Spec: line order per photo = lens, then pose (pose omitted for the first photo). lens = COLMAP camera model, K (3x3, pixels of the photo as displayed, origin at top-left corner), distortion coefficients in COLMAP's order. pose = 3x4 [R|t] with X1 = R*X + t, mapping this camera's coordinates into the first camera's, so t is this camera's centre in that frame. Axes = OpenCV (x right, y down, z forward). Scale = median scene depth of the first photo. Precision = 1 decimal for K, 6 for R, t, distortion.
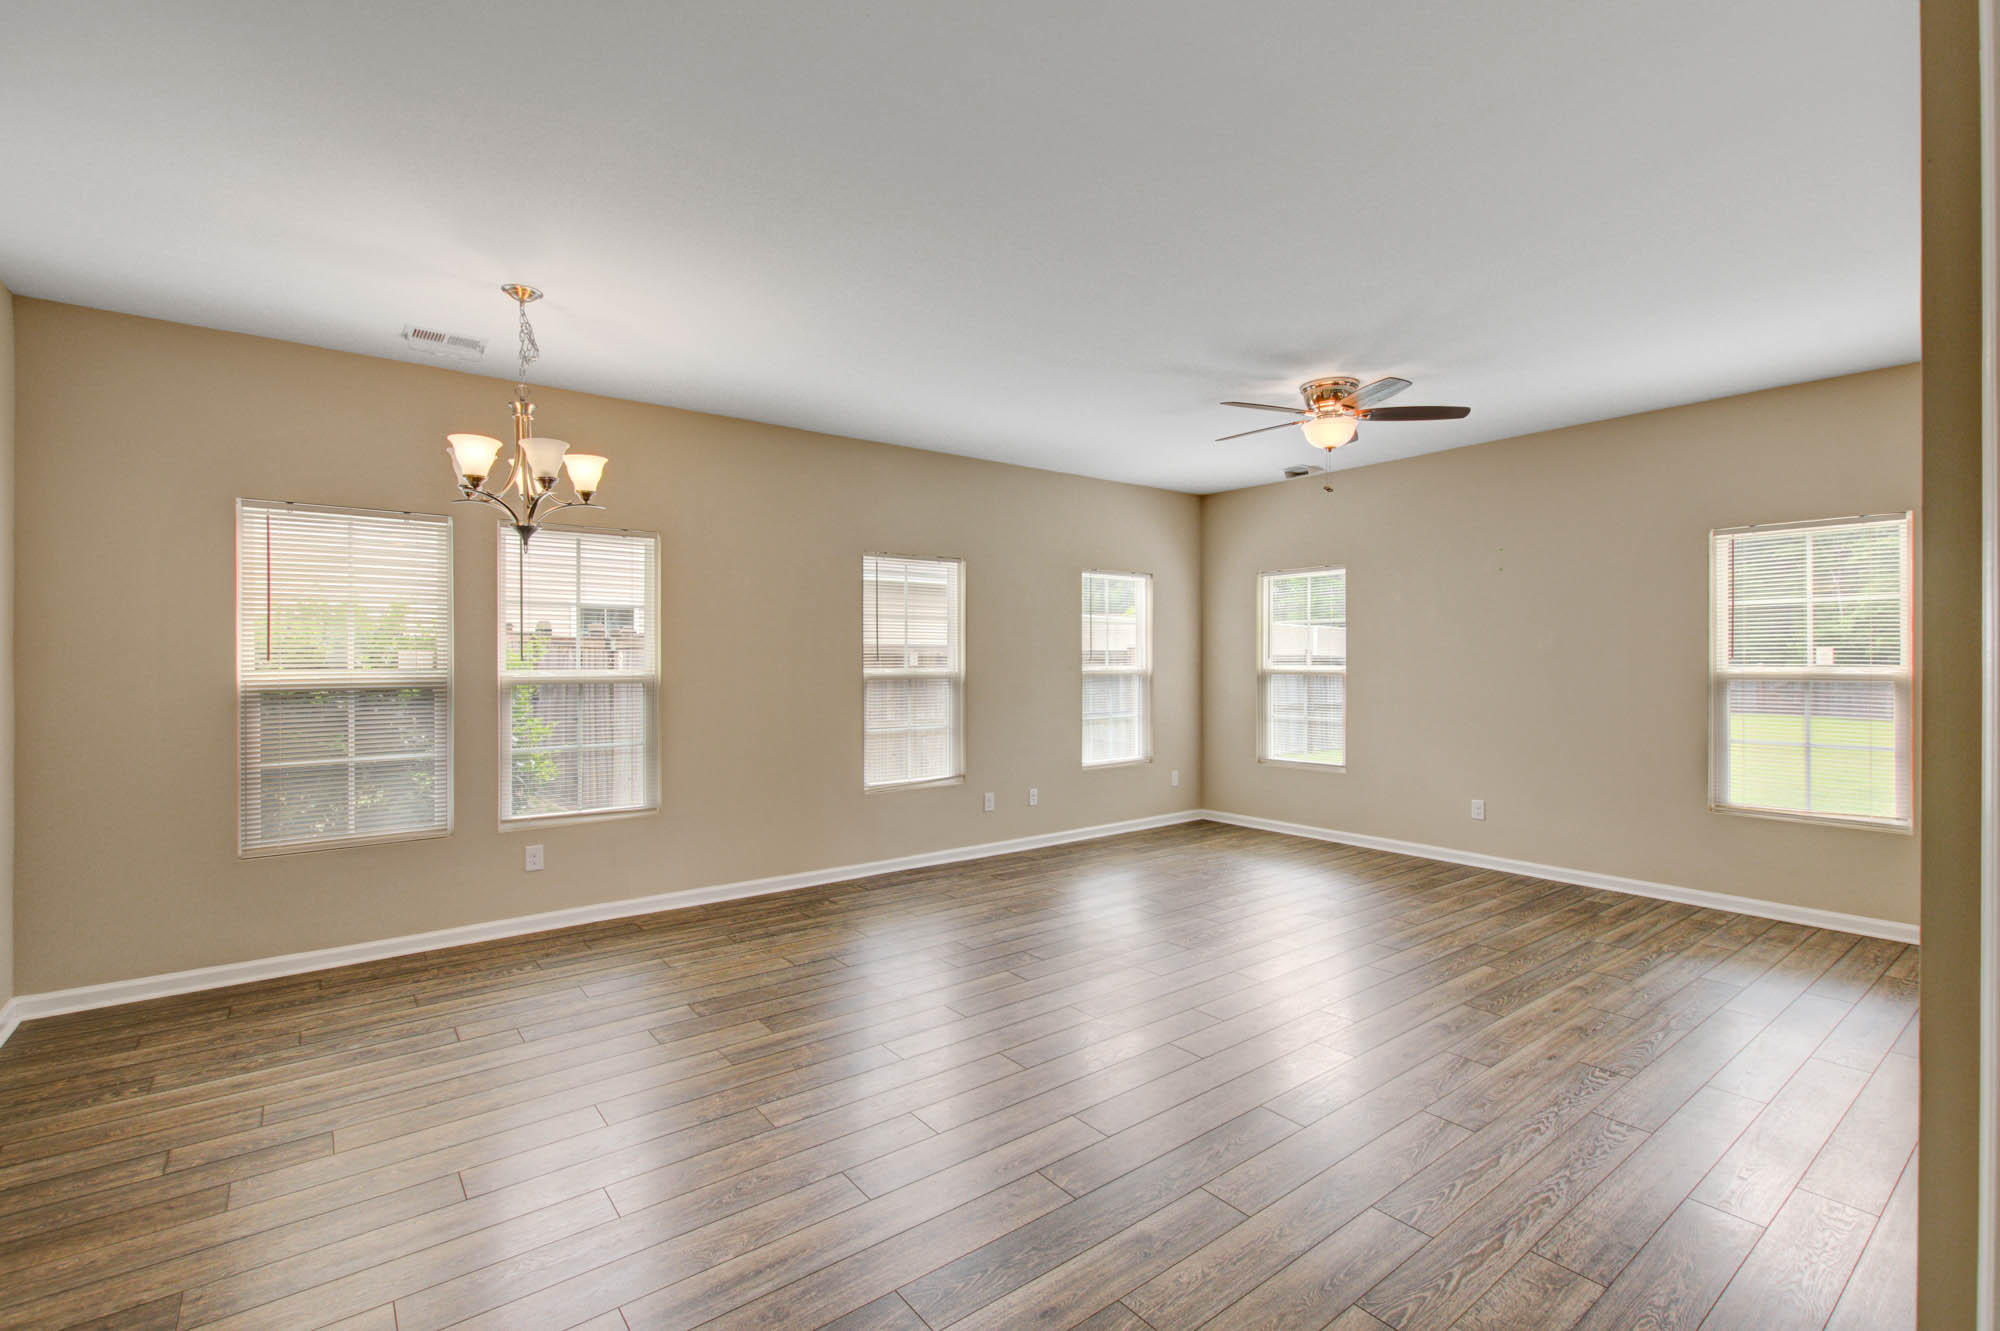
lens RADIAL K [[881.9, 0, 1009.4], [0, 881.9, 651.6], [0, 0, 1]] dist [0.004284, -0.001940]
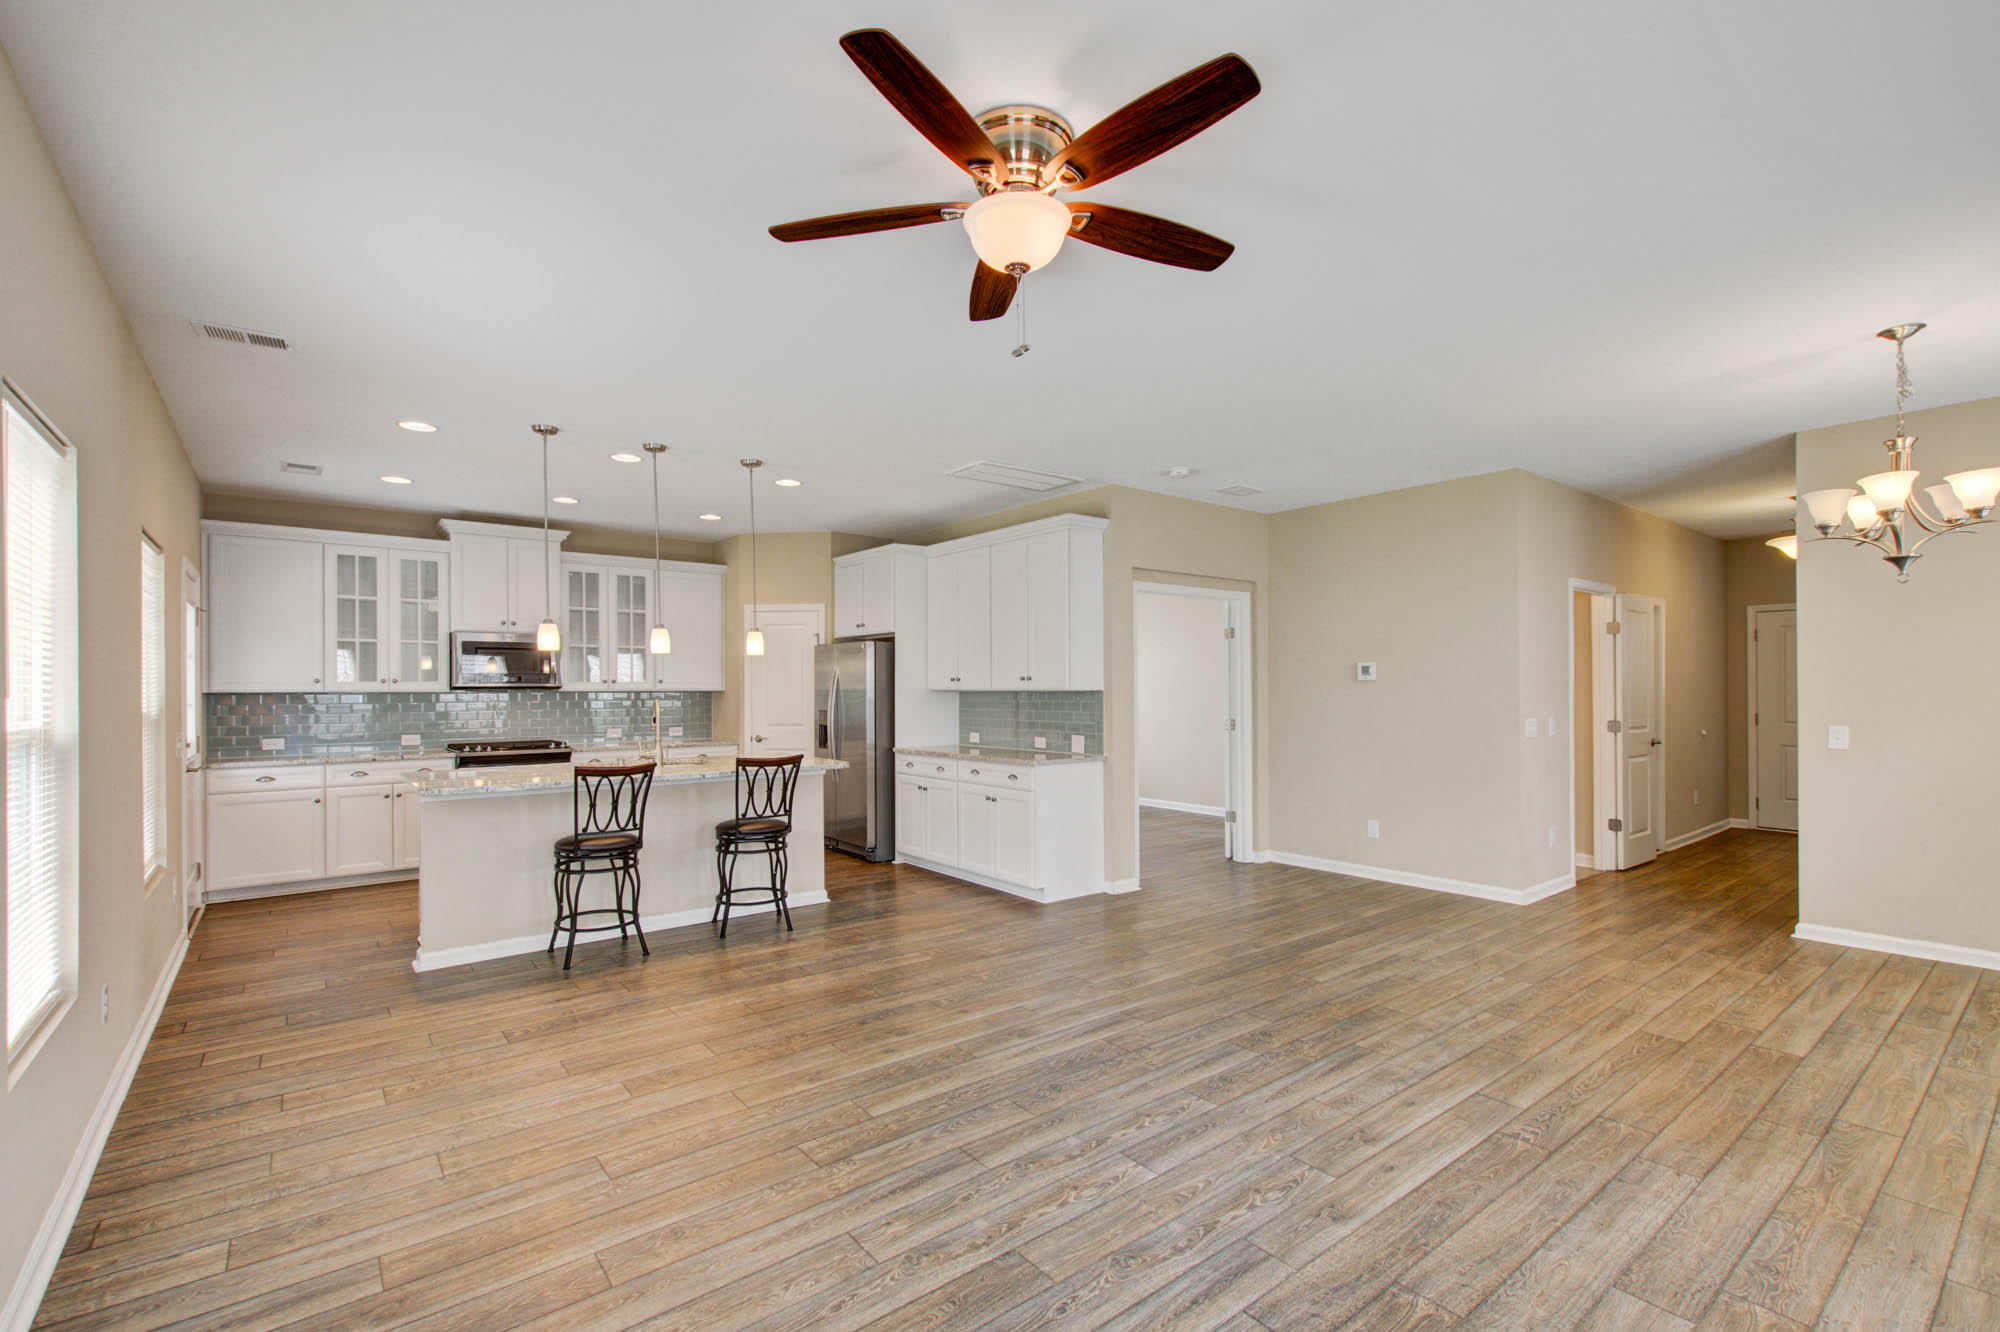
lens RADIAL K [[881.9, 0, 1003.0], [0, 881.9, 681.5], [0, 0, 1]] dist [0.004284, -0.001940]
pose [[-0.999959, 0.005743, -0.006930, 0.292639], [0.005835, 0.999894, -0.013330, 0.005883], [0.006853, -0.013369, -0.999887, 1.163801]]
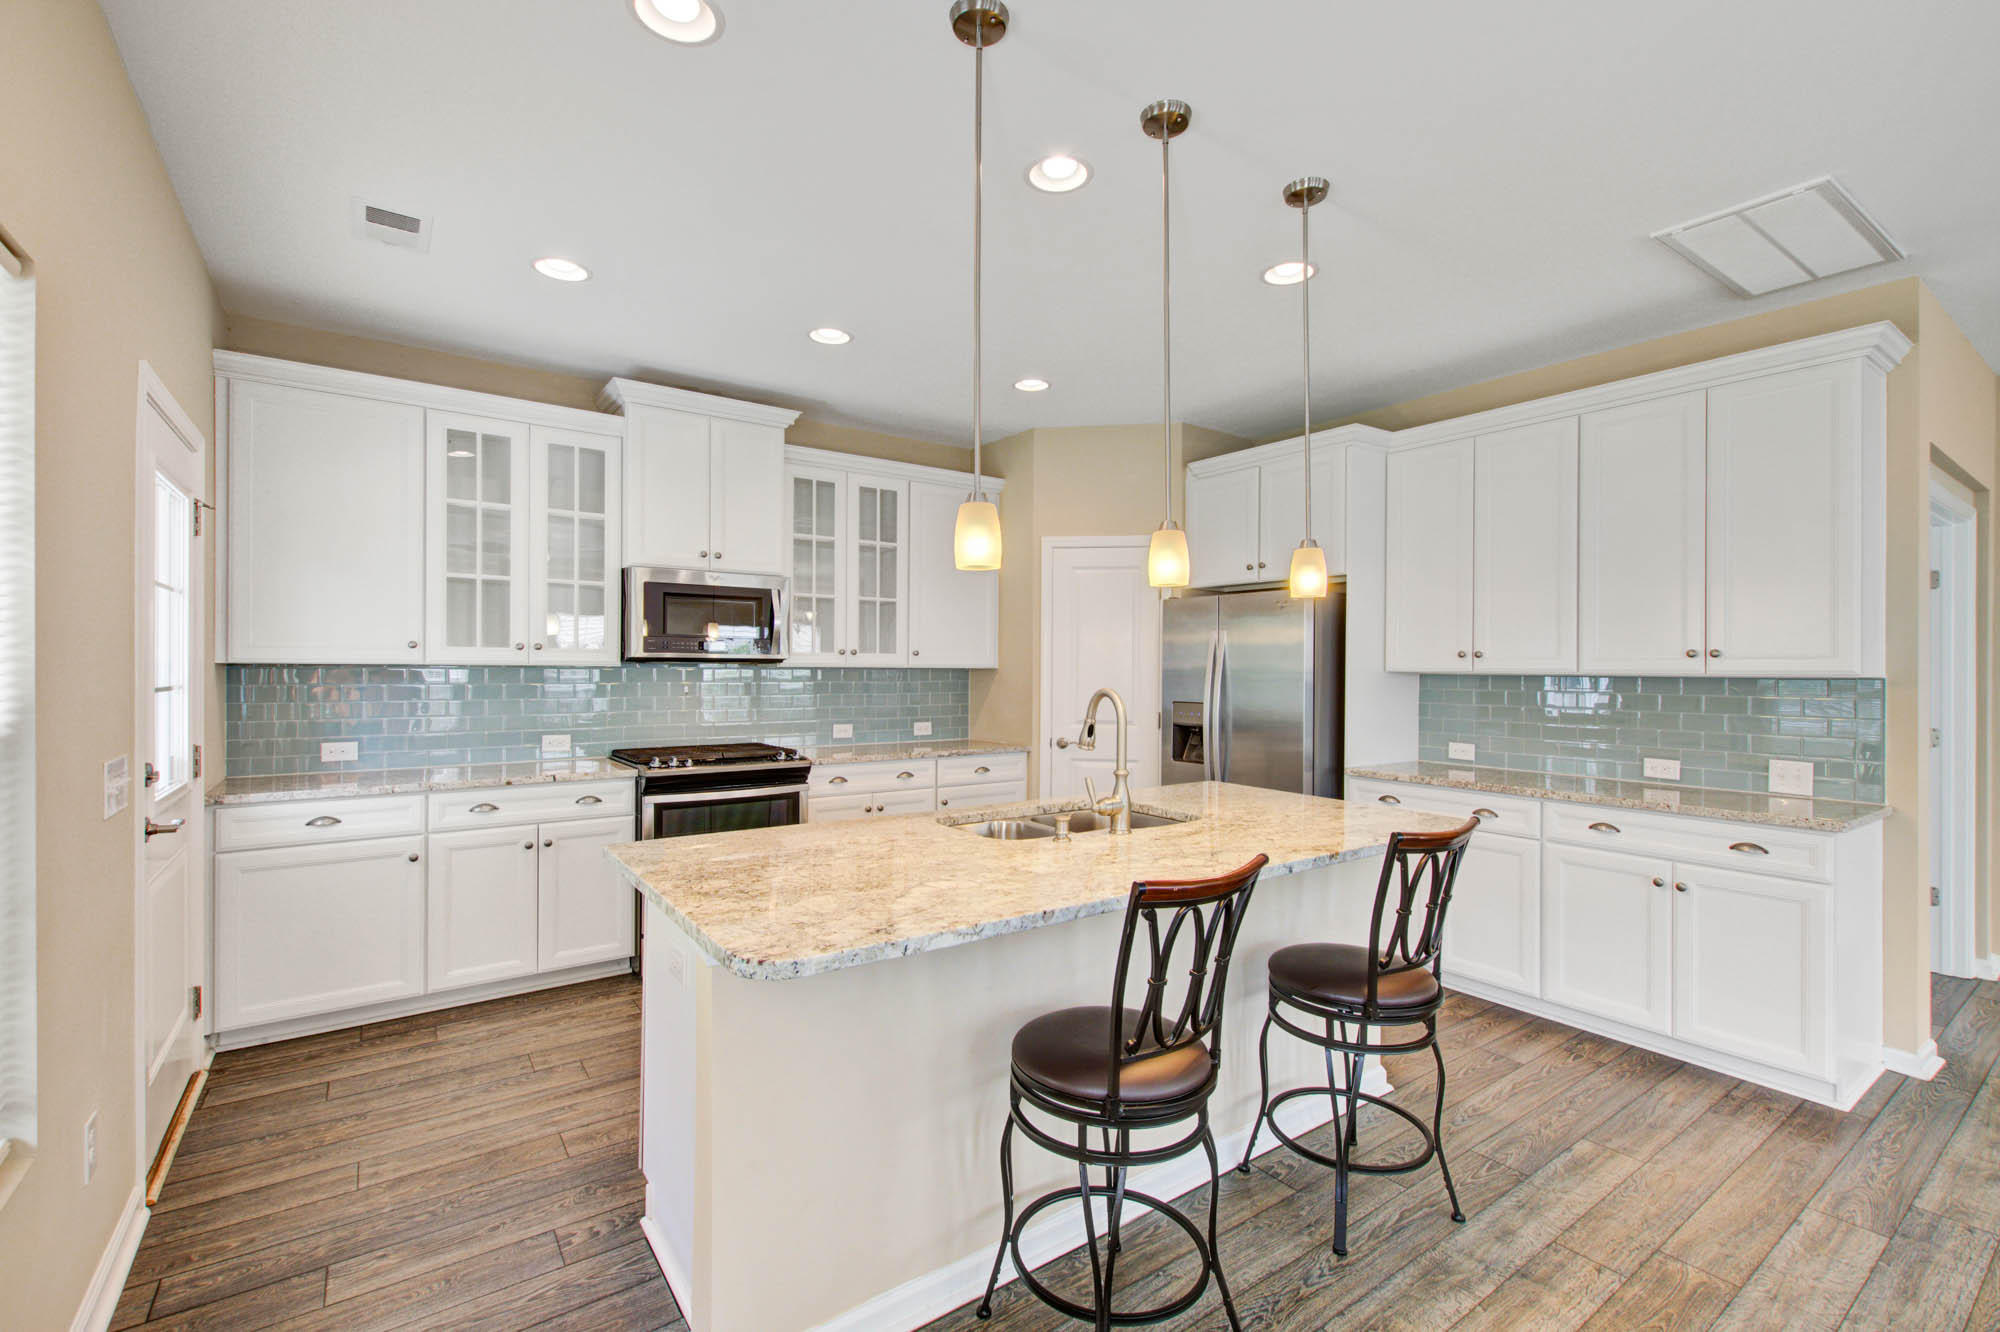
lens RADIAL K [[881.9, 0, 1009.7], [0, 881.9, 667.4], [0, 0, 1]] dist [0.004284, -0.001940]
pose [[-0.998875, -0.005260, 0.047128, 0.670225], [-0.005555, 0.999966, -0.006119, 0.003409], [-0.047095, -0.006374, -0.998870, 0.684733]]
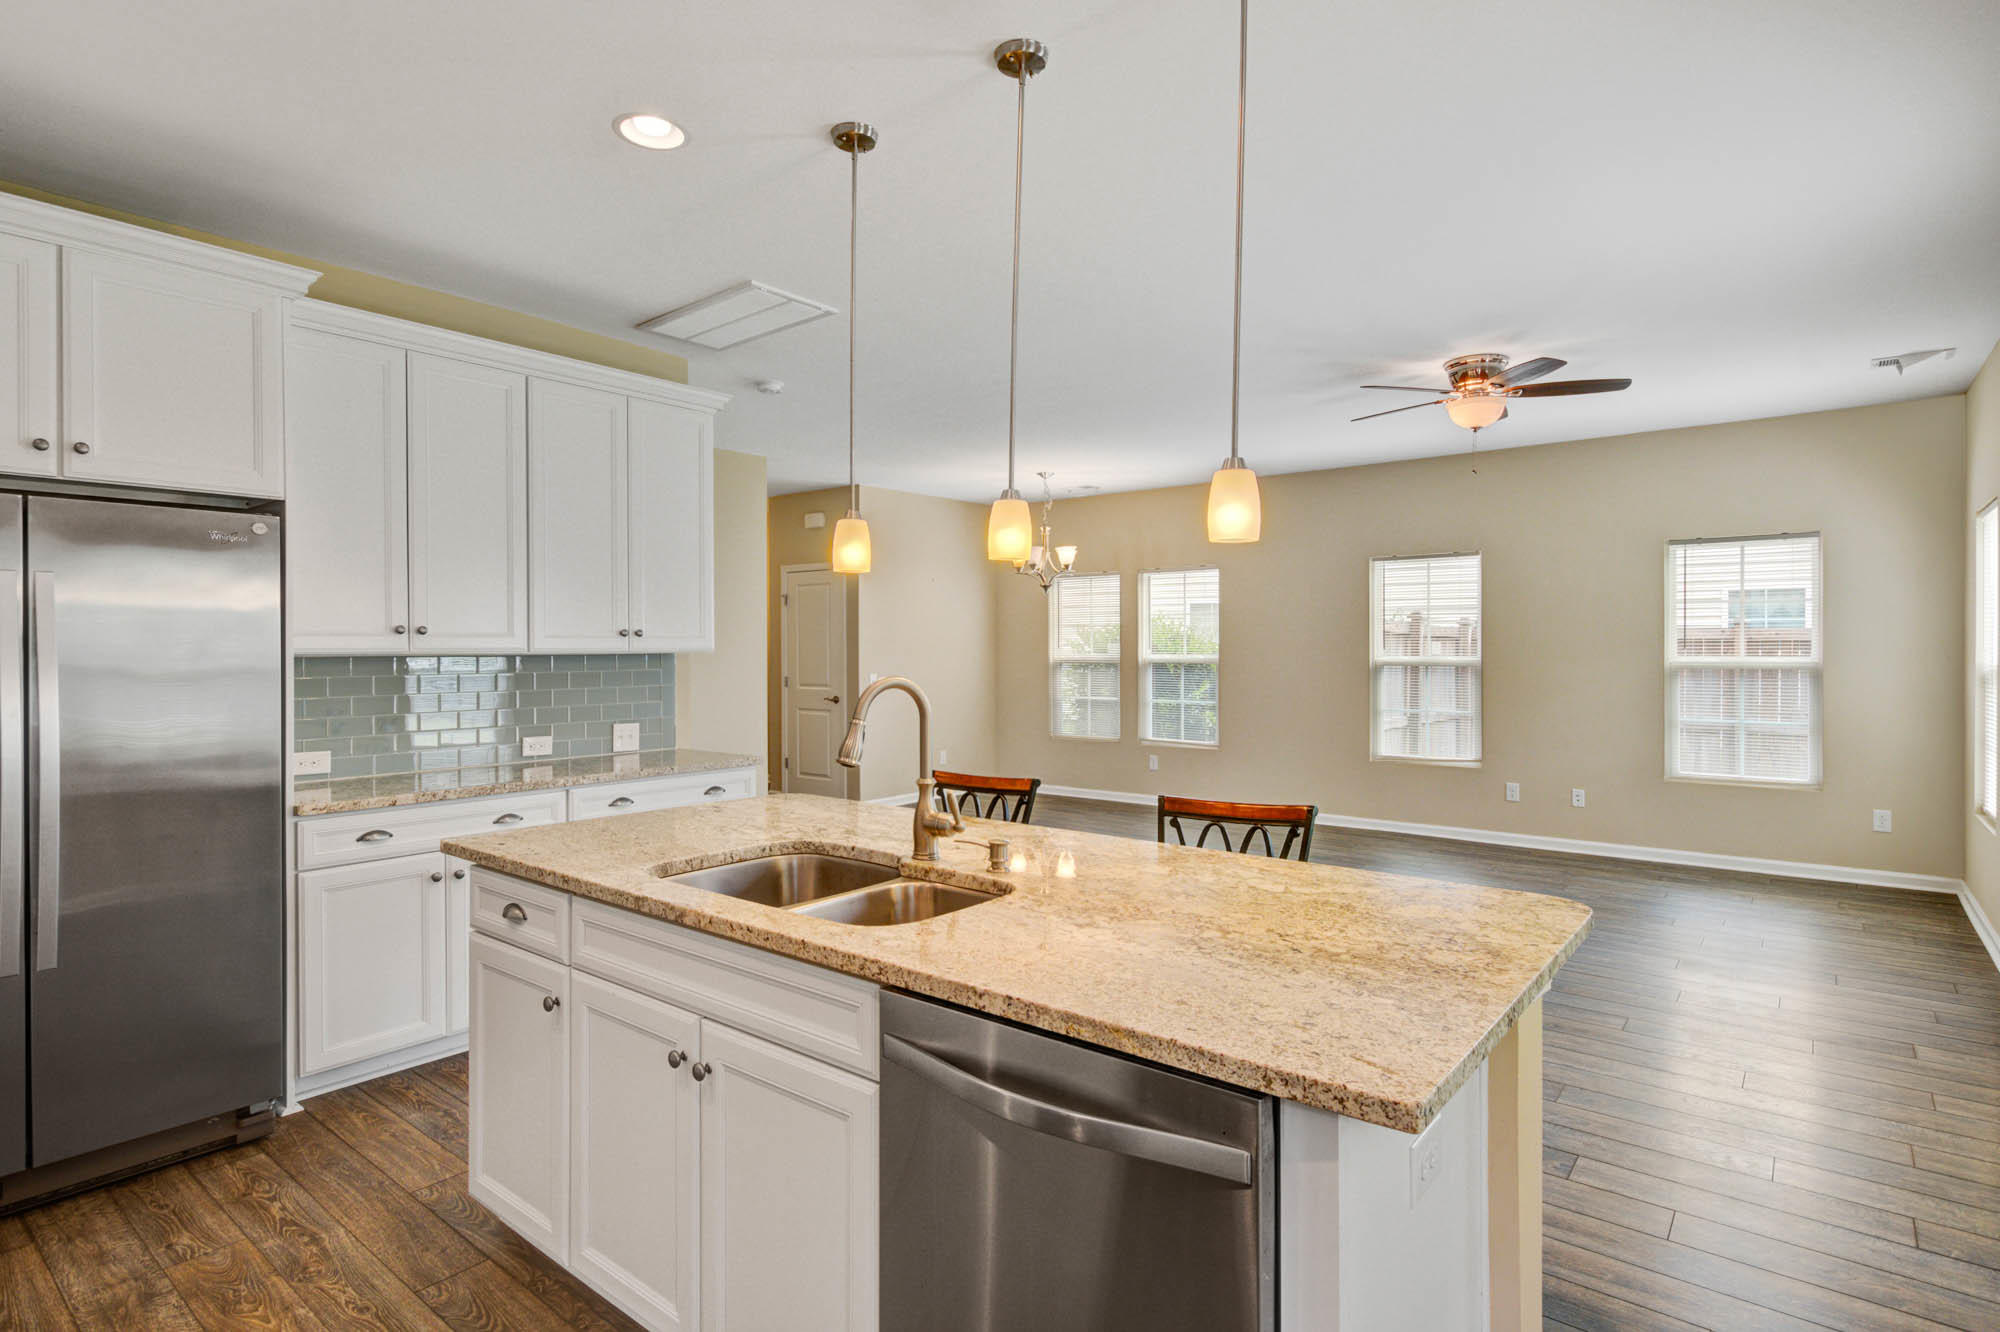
lens RADIAL K [[1022.6, 0, 1006.2], [0, 1022.6, 648.9], [0, 0, 1]] dist [0.002163, -0.003204]
pose [[0.223414, 0.001791, -0.974722, 1.023035], [0.008922, 0.999953, 0.003882, -0.000287], [0.974683, -0.009564, 0.223388, 0.200726]]
